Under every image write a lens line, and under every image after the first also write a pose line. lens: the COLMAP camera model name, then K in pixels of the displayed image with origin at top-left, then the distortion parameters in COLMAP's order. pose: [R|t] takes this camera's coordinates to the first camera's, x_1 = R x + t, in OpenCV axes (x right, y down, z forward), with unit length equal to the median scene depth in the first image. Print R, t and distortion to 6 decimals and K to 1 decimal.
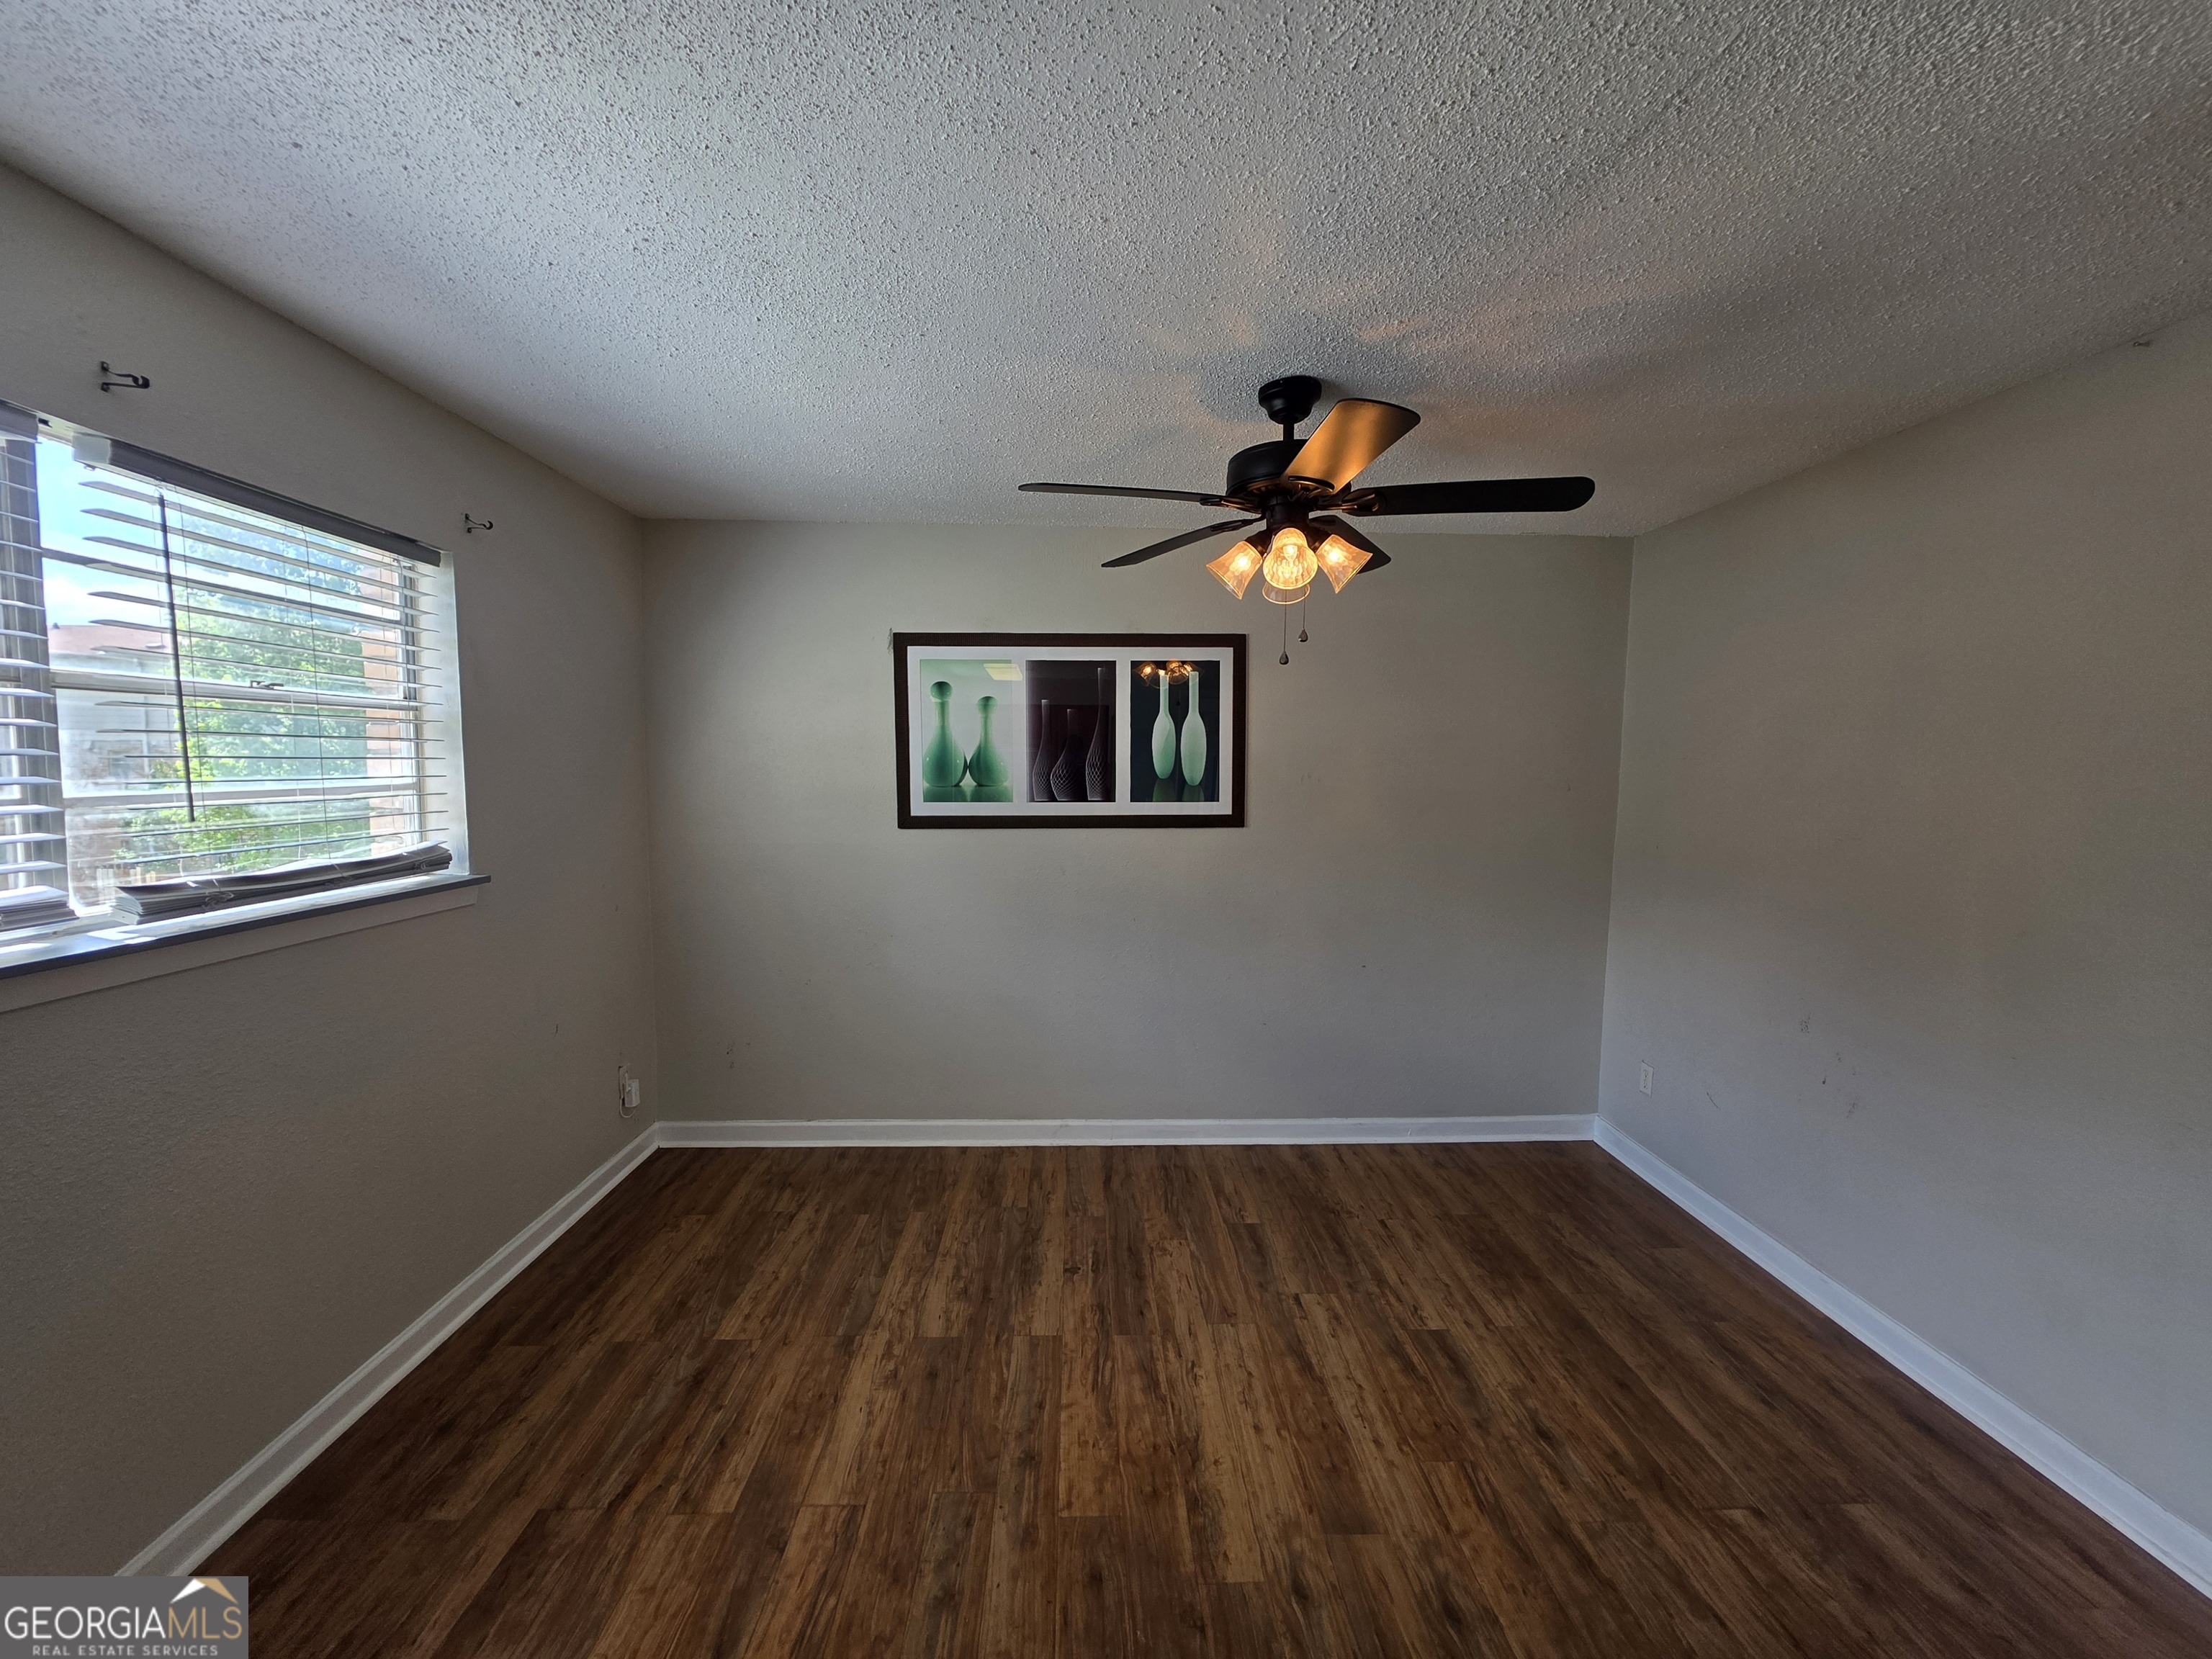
lens RADIAL K [[880.2, 0, 1106.0], [0, 880.2, 829.5], [0, 0, 1]] dist [0.003137, 0.000469]
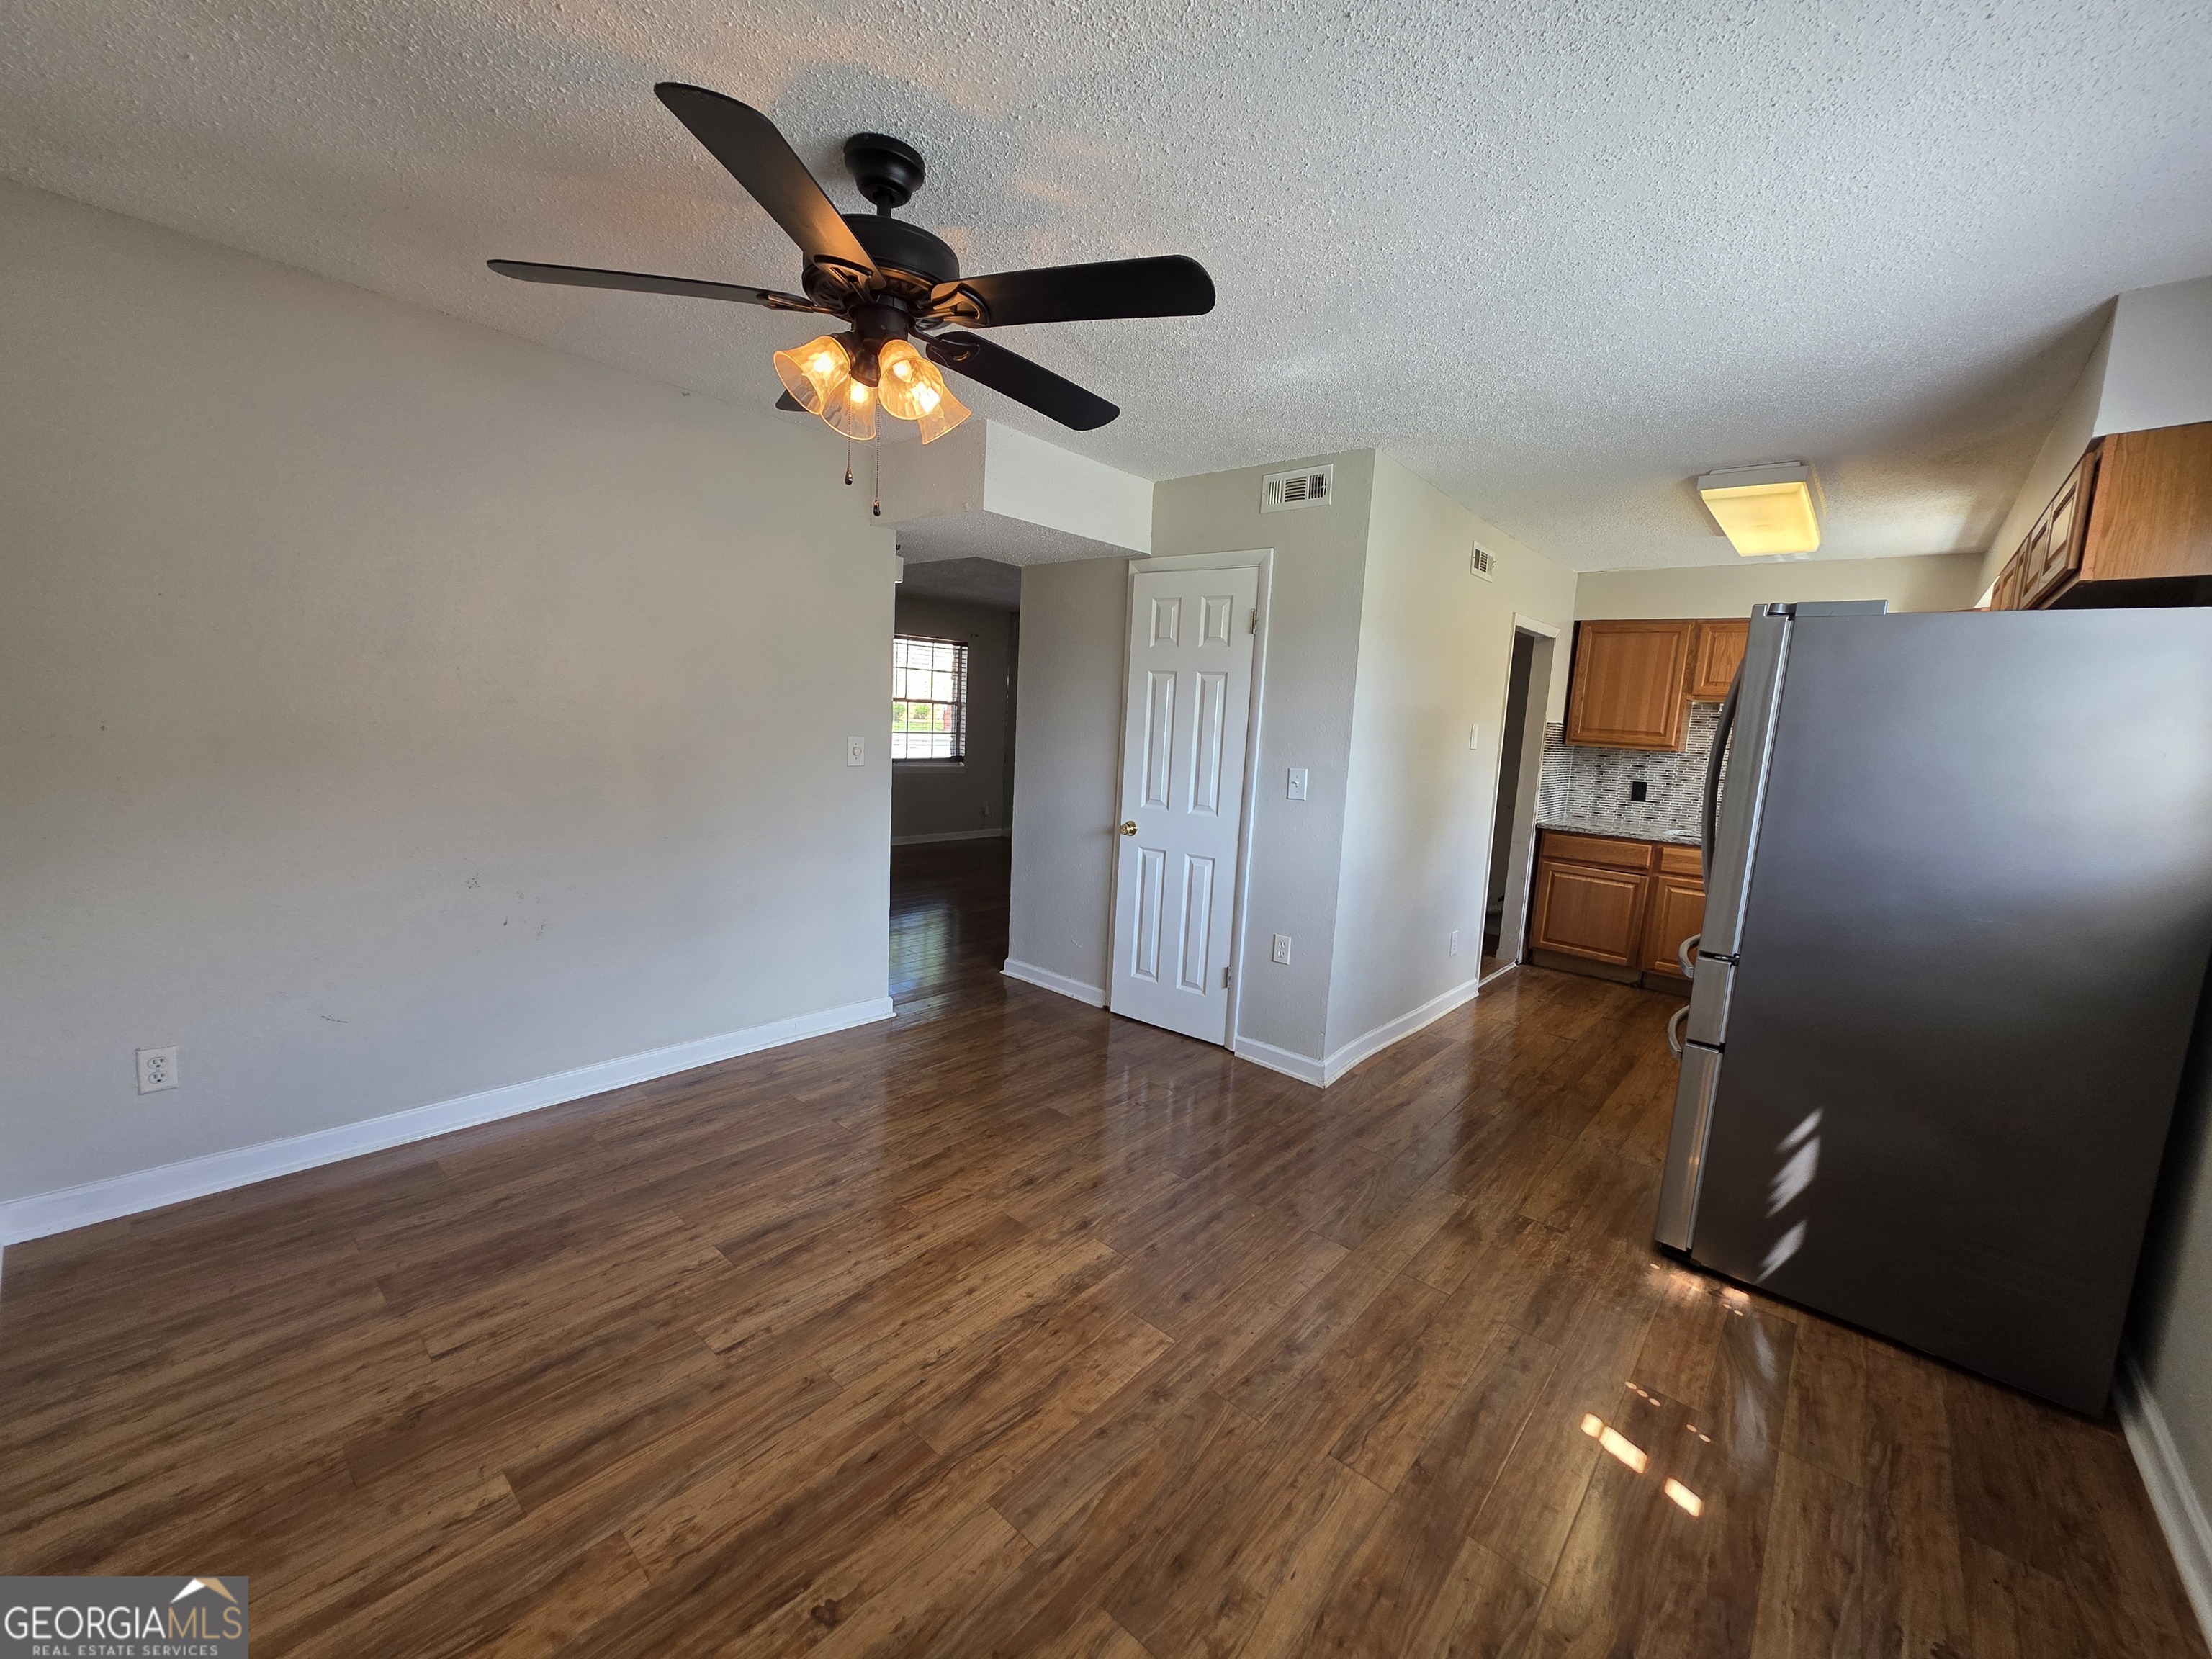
lens RADIAL K [[880.2, 0, 1106.0], [0, 880.2, 829.5], [0, 0, 1]] dist [0.003137, 0.000469]
pose [[-0.726726, -0.142909, 0.671897, -0.542938], [-0.013195, 0.980844, 0.194349, -0.063106], [-0.686800, 0.132373, -0.714691, 1.486166]]
